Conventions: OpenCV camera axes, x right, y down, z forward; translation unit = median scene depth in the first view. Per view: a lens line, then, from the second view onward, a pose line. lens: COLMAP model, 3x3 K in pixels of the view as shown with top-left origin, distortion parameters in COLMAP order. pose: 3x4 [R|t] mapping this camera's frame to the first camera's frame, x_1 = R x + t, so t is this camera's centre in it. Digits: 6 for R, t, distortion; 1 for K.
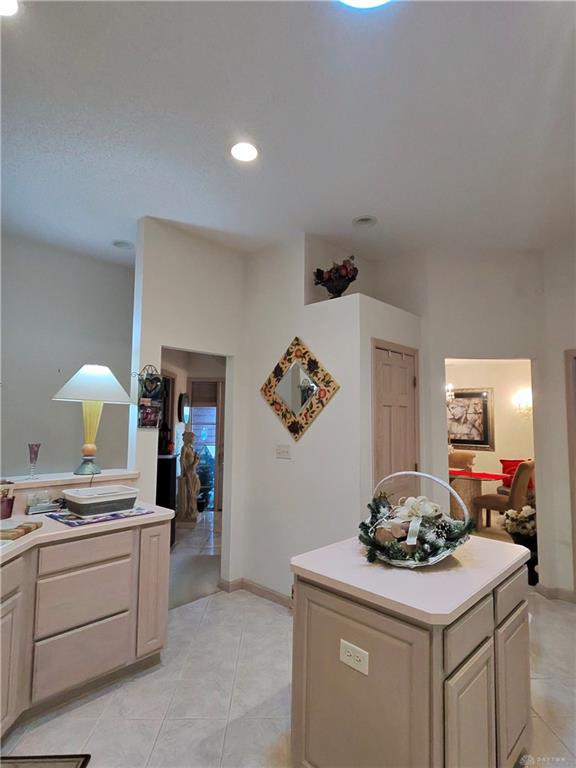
lens RADIAL K [[420.0, 0, 283.7], [0, 420.0, 383.8], [0, 0, 1]] dist [-0.001151, -0.001969]
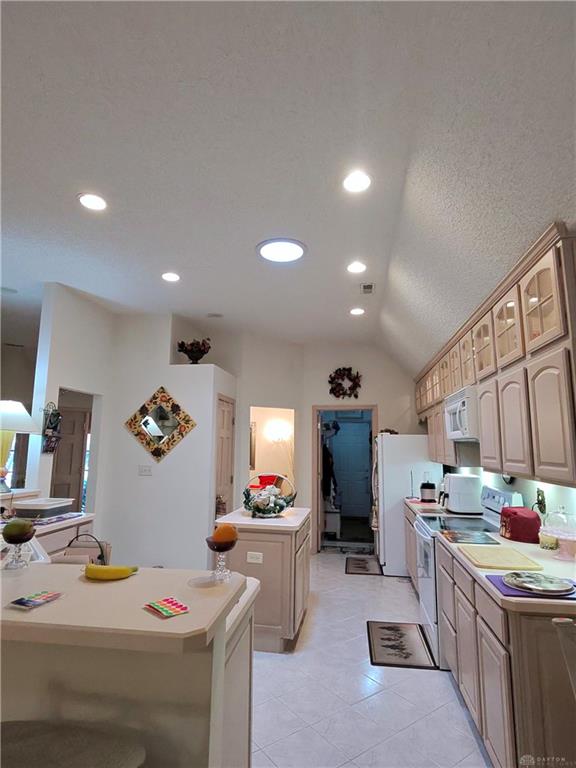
lens RADIAL K [[420.0, 0, 288.6], [0, 420.0, 384.6], [0, 0, 1]] dist [-0.001151, -0.001969]
pose [[0.818405, 0.083136, 0.568597, -0.428076], [-0.050296, 0.996045, -0.073242, -0.038097], [-0.572437, 0.031343, 0.819349, -0.388303]]
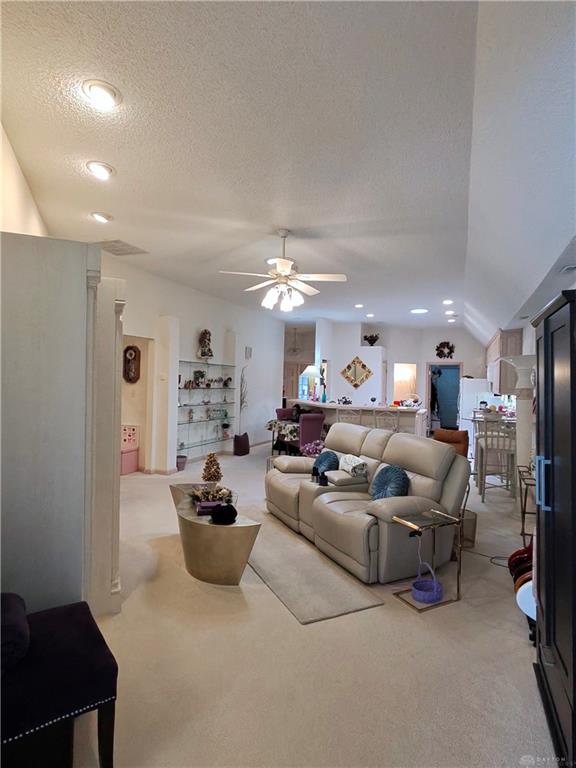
lens RADIAL K [[420.0, 0, 291.1], [0, 420.0, 381.8], [0, 0, 1]] dist [-0.001151, -0.001969]
pose [[0.928543, 0.011523, 0.371045, -1.606700], [-0.044306, 0.995814, 0.079951, -0.154568], [-0.368571, -0.090677, 0.925167, -1.742021]]
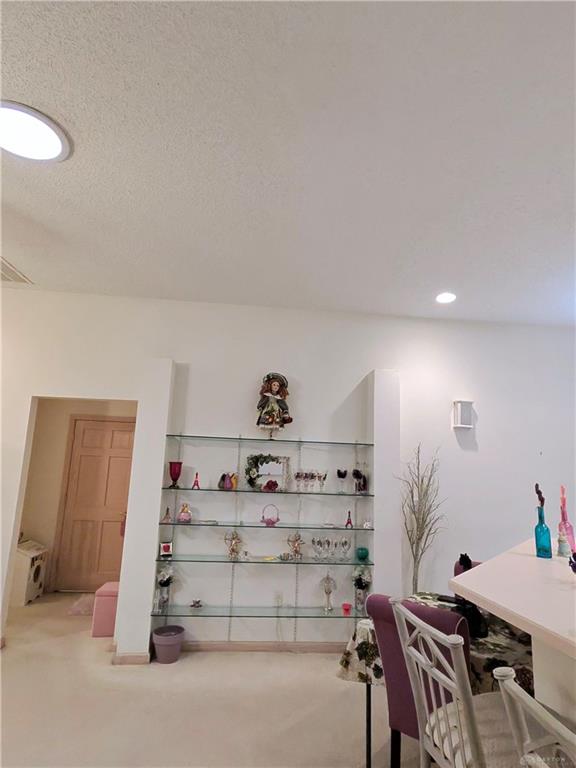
lens RADIAL K [[420.0, 0, 288.5], [0, 420.0, 385.2], [0, 0, 1]] dist [-0.001151, -0.001969]
pose [[0.745446, -0.092098, -0.660173, -1.070100], [0.028489, 0.993906, -0.106486, -0.119157], [0.665957, 0.060572, 0.743527, -1.083917]]
